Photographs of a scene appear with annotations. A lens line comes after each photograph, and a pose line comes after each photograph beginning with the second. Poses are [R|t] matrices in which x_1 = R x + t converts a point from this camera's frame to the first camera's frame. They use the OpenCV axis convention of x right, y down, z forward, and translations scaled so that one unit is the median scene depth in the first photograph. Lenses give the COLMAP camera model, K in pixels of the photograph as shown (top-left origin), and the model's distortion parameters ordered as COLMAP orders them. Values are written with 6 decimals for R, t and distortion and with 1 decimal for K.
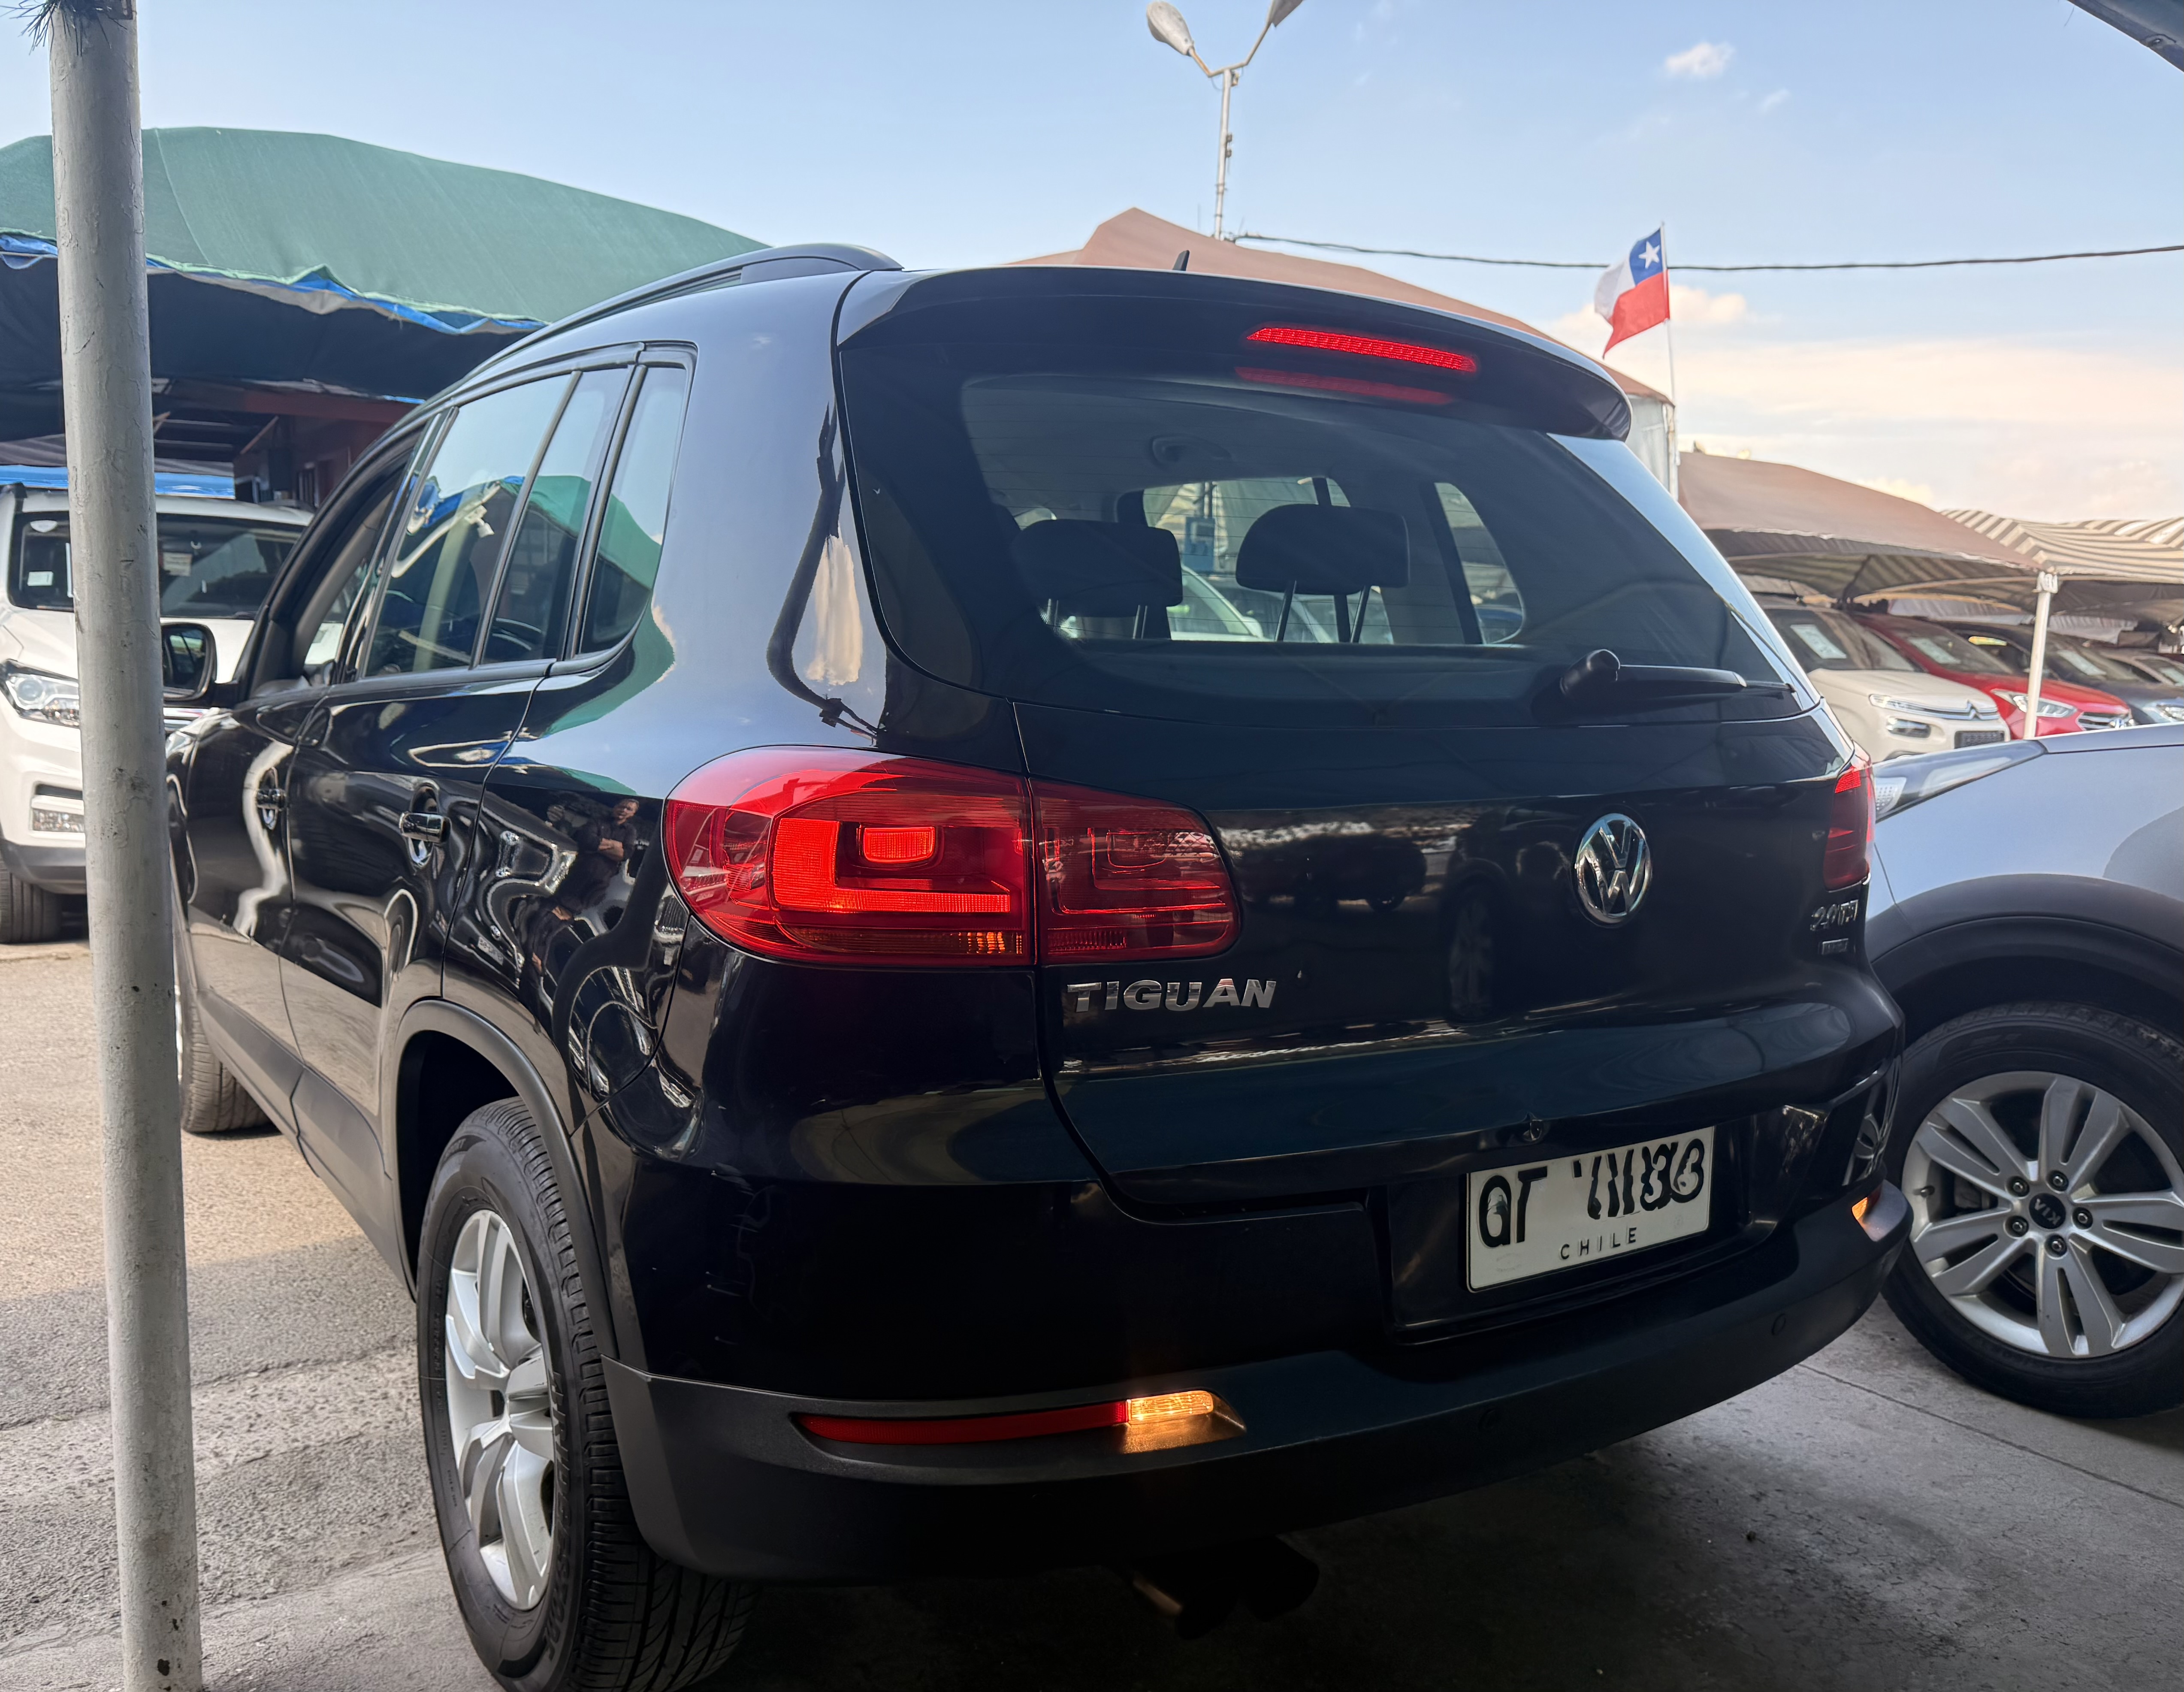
lens RADIAL K [[1704.3, 0, 1087.8], [0, 1704.3, 875.3], [0, 0, 1]] dist [0.022081, -0.035158]
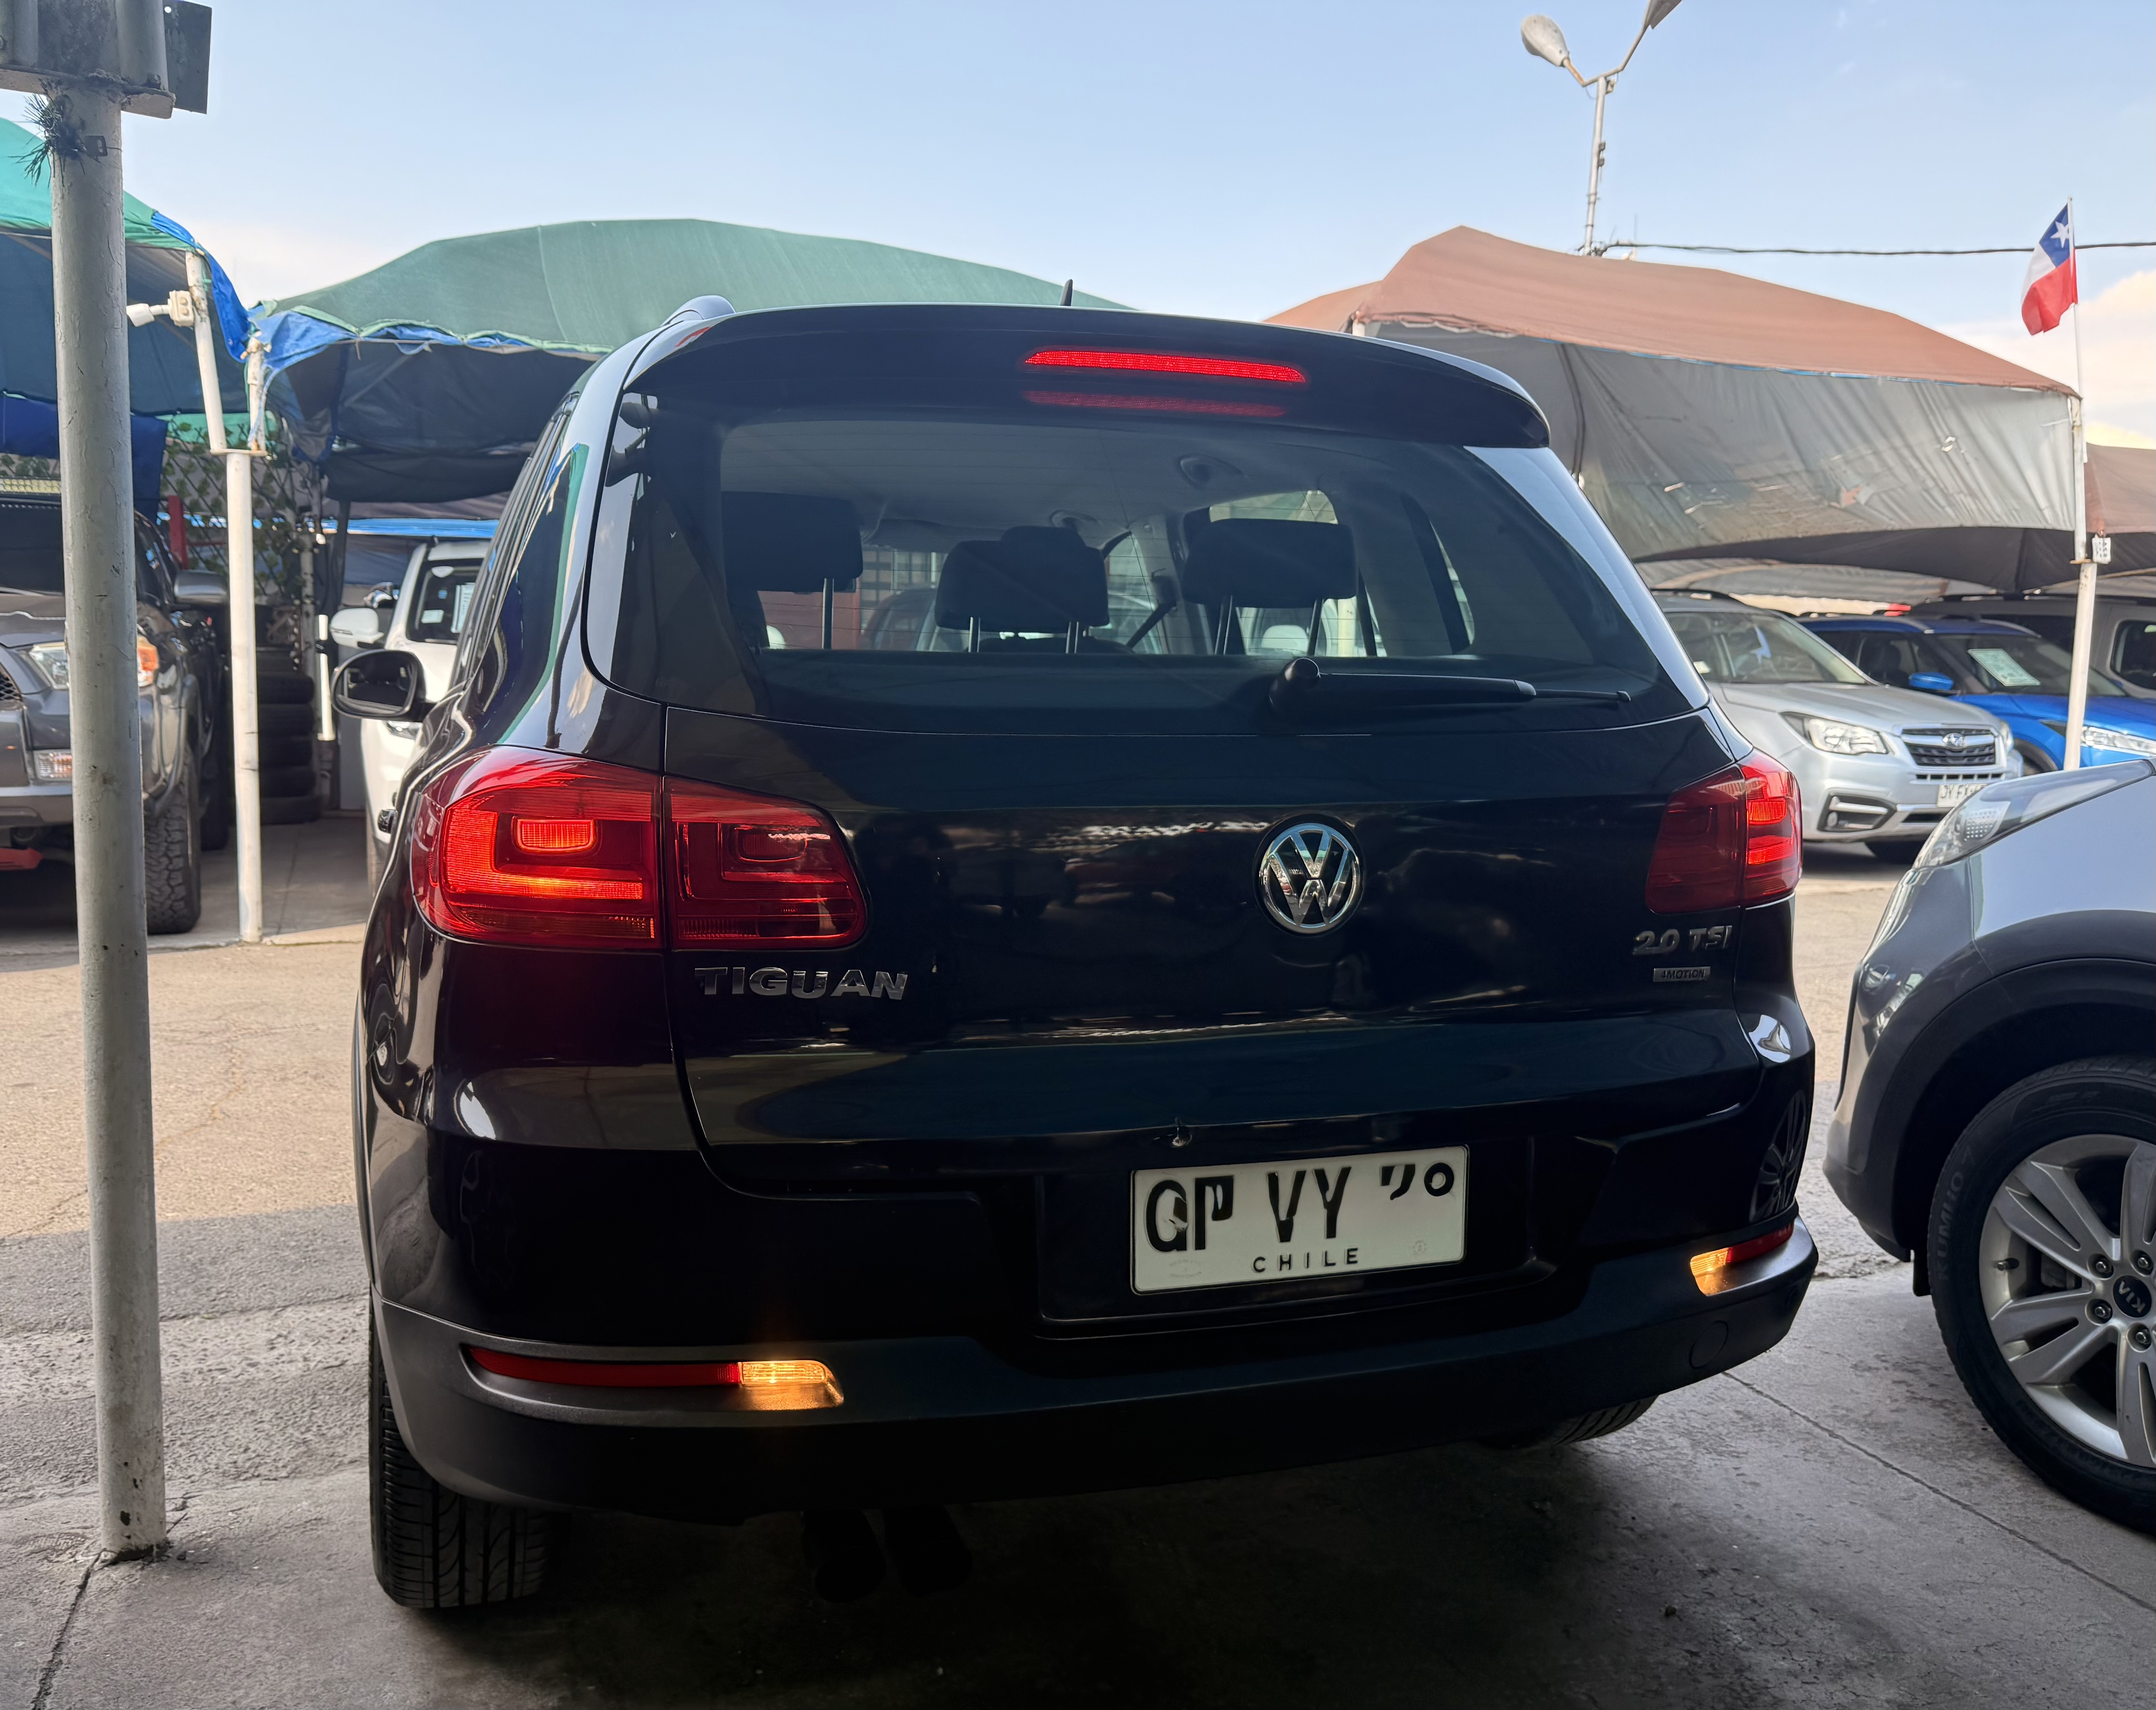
lens RADIAL K [[1683.3, 0, 1078.0], [0, 1683.3, 855.0], [0, 0, 1]] dist [0.035473, -0.049849]
pose [[0.963643, 0.021495, -0.266329, 0.271466], [-0.028232, 0.999370, -0.021493, 0.004559], [0.265699, 0.028230, 0.963643, 0.015191]]
